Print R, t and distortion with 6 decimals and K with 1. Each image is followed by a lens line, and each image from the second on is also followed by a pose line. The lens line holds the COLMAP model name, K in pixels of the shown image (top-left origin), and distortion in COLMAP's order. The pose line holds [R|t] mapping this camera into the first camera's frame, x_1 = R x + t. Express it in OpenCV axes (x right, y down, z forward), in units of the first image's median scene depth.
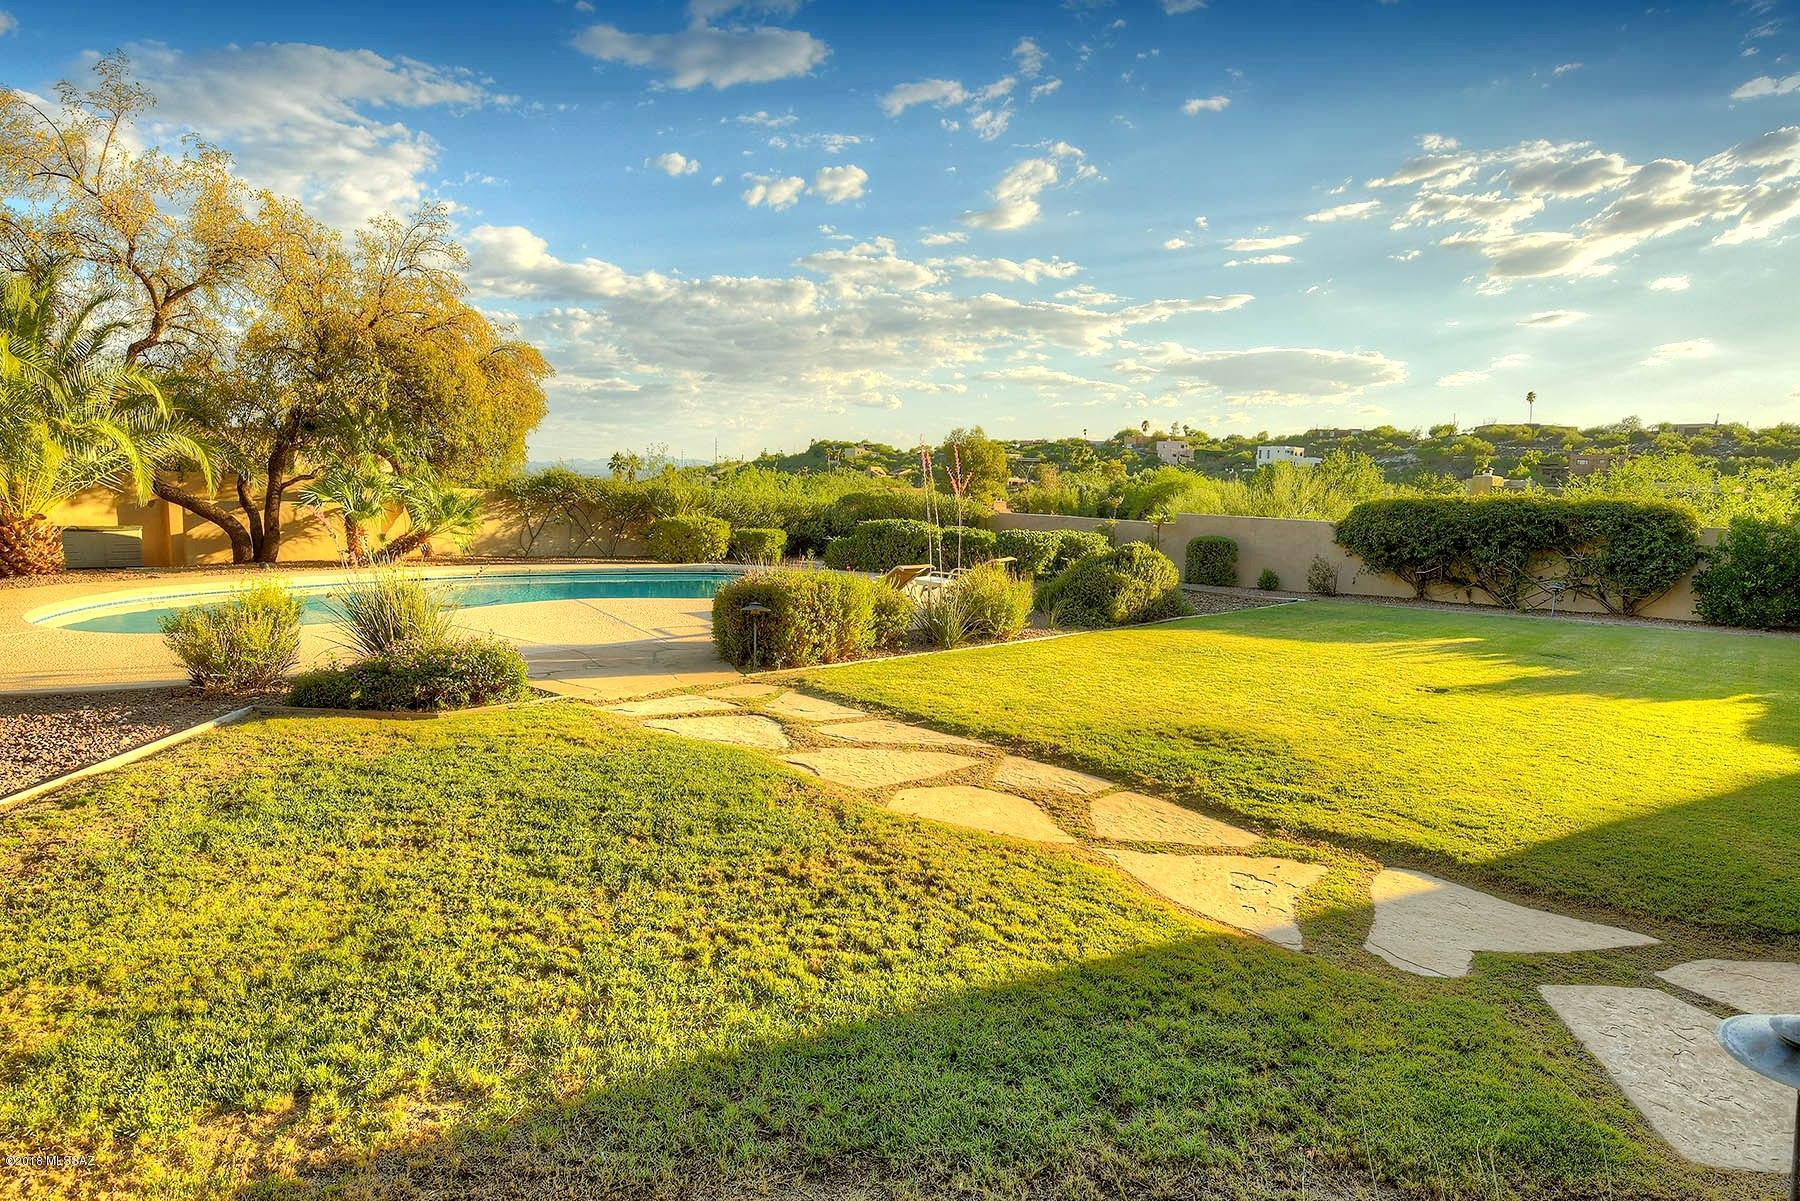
lens RADIAL K [[1077.4, 0, 905.9], [0, 1077.4, 710.2], [0, 0, 1]] dist [0.022339, -0.000134]
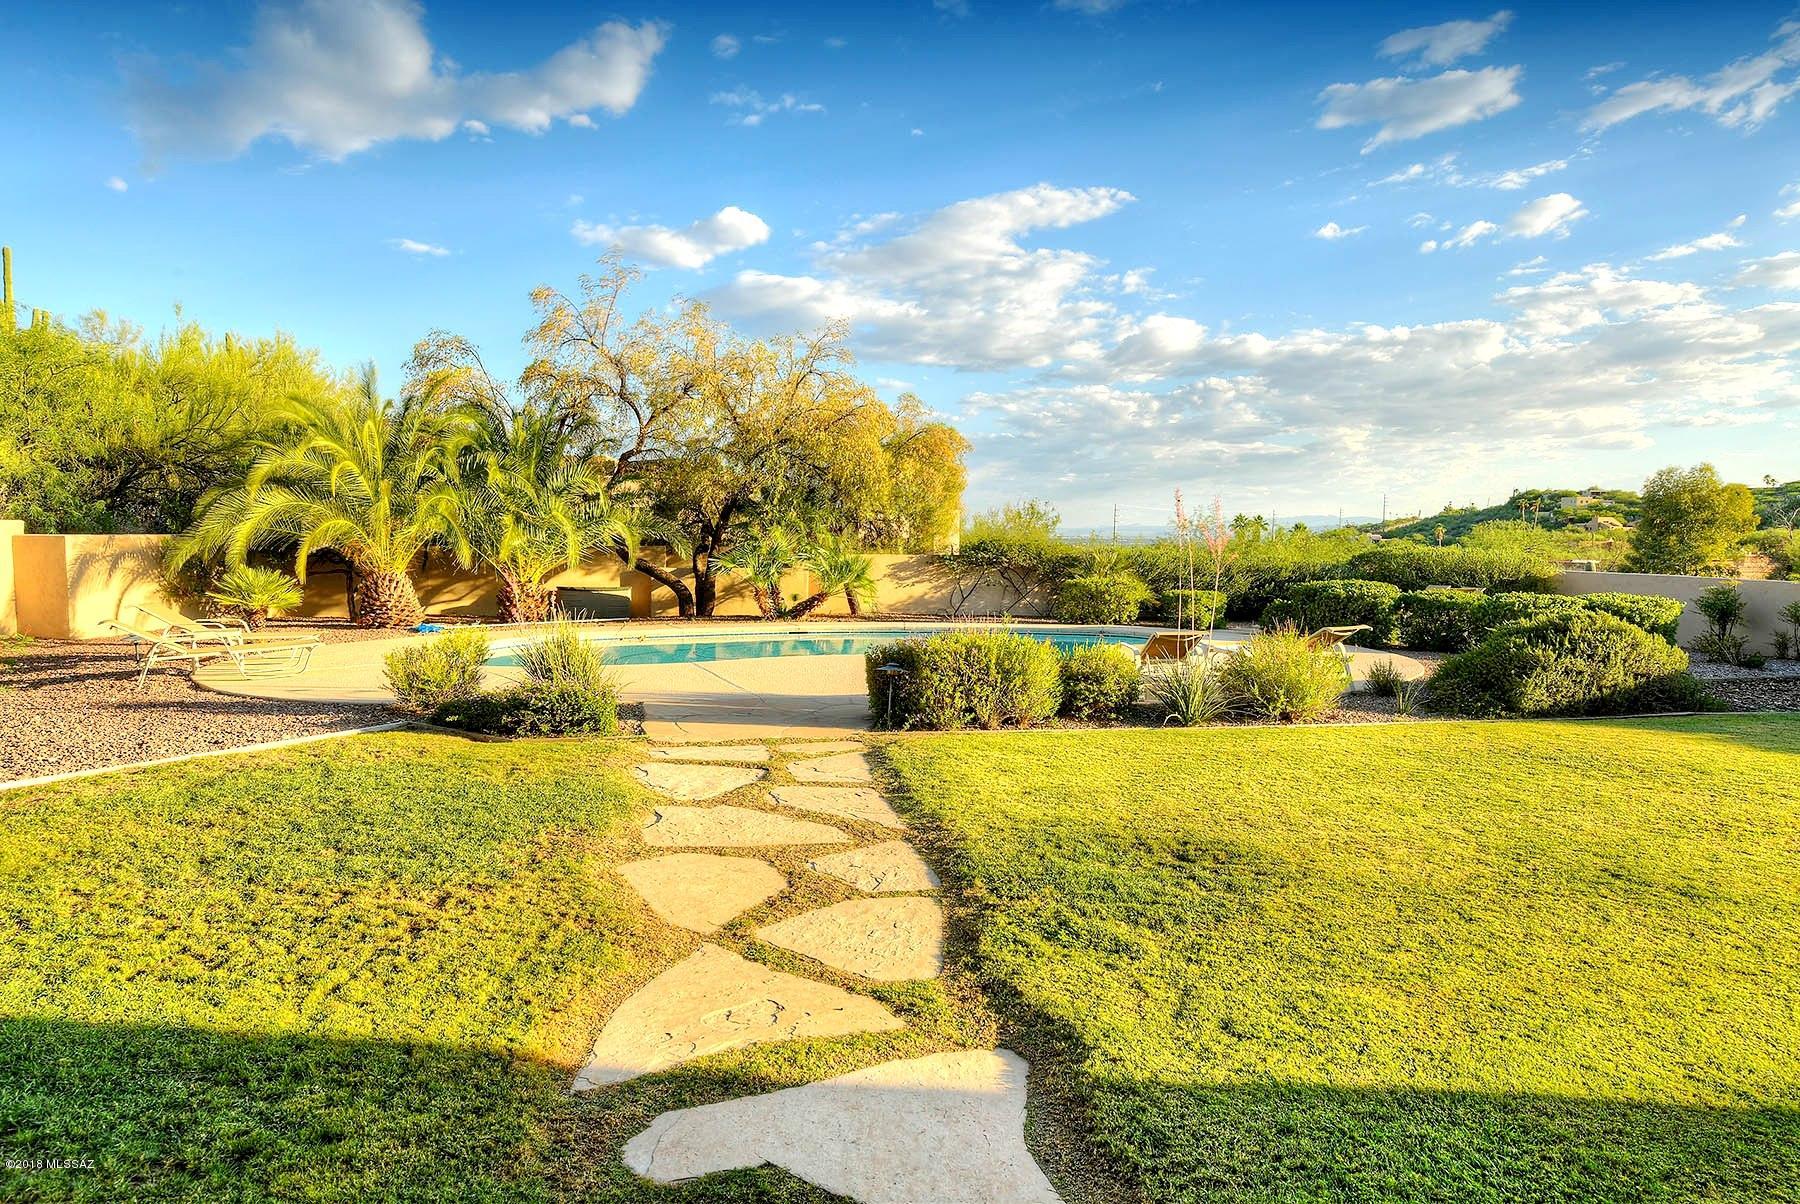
lens RADIAL K [[1085.4, 0, 901.7], [0, 1085.4, 611.4], [0, 0, 1]] dist [-0.006269, 0.000123]
pose [[0.800142, 0.014637, -0.599633, 0.259248], [-0.101507, 0.988587, -0.111318, -0.019134], [0.591160, 0.149938, 0.792495, 0.104047]]
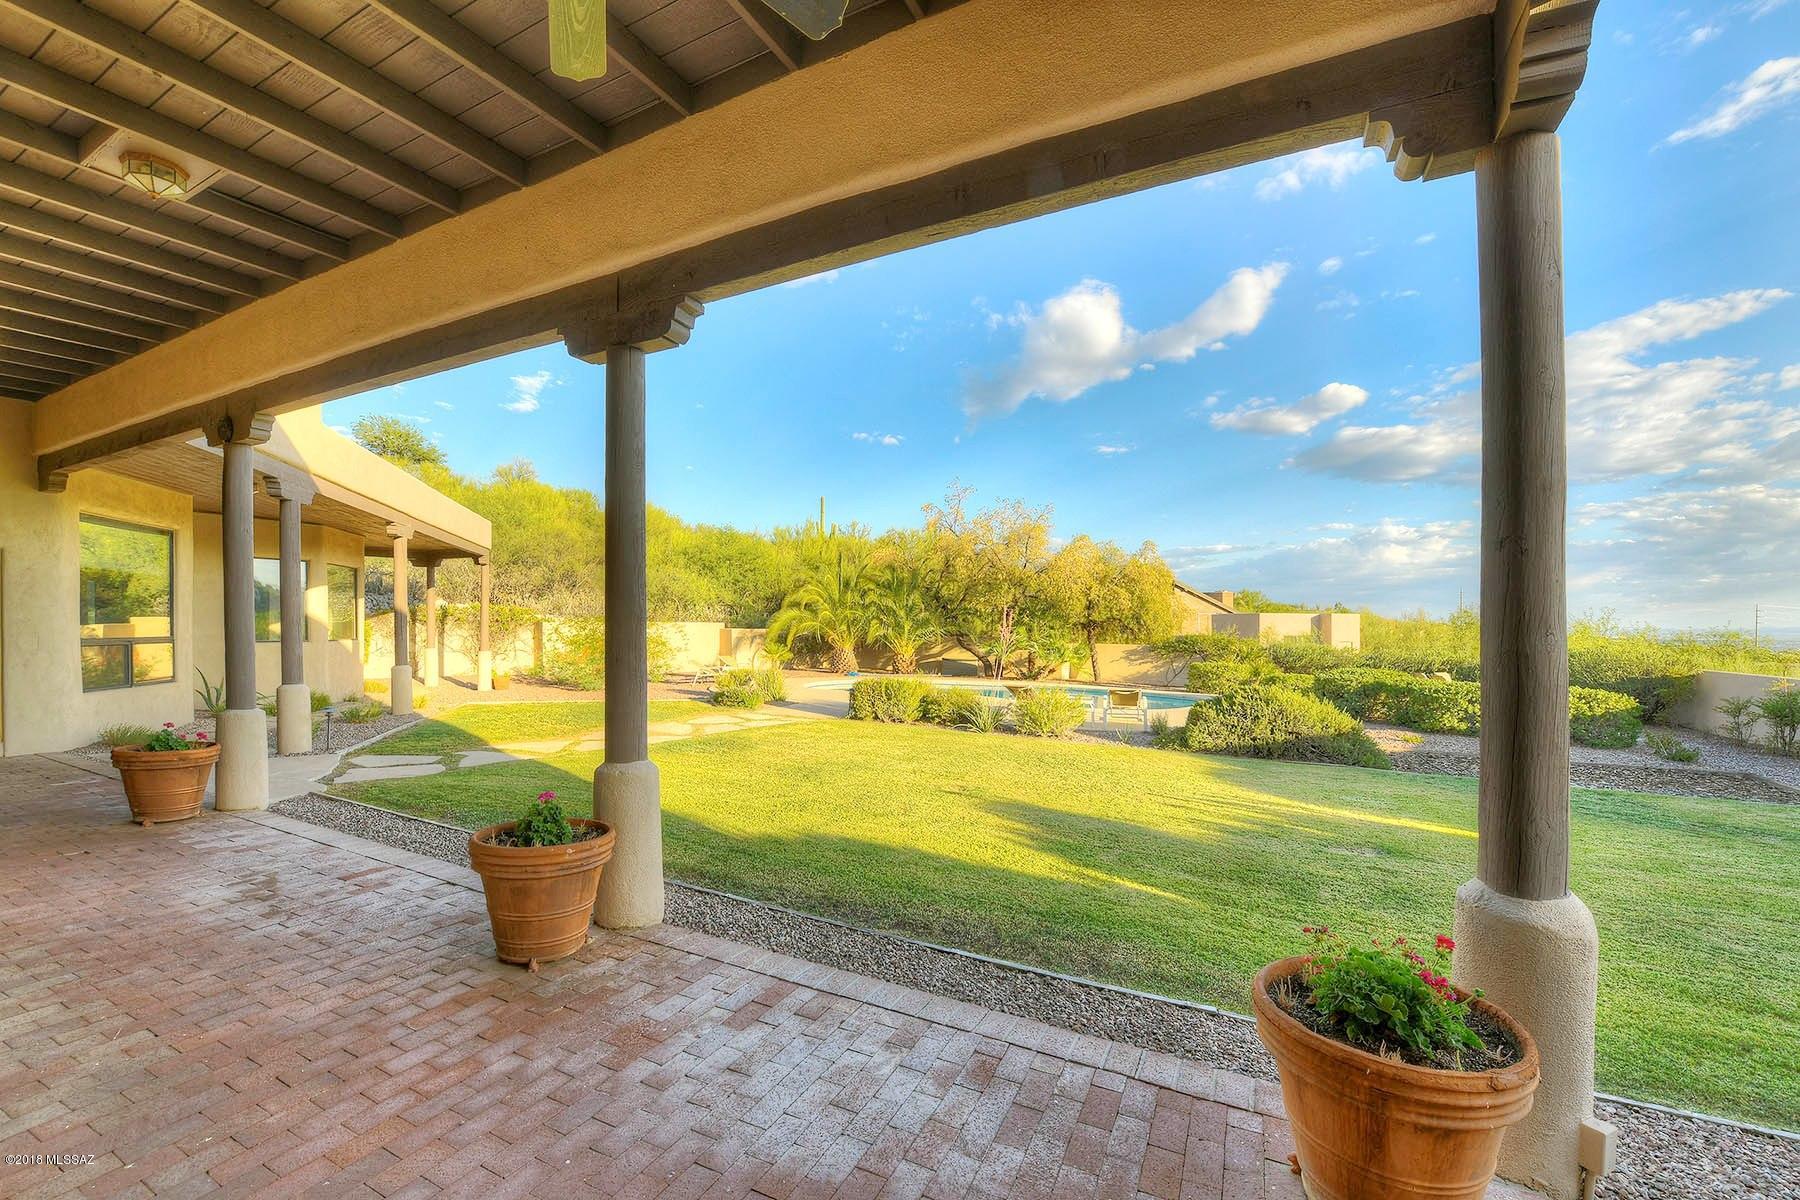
lens RADIAL K [[751.6, 0, 898.9], [0, 751.6, 604.2], [0, 0, 1]] dist [0.002404, -0.000258]
pose [[0.227718, -0.056138, -0.972108, 0.675347], [-0.203510, 0.973545, -0.103893, -0.060223], [0.952223, 0.221492, 0.210269, 0.340490]]
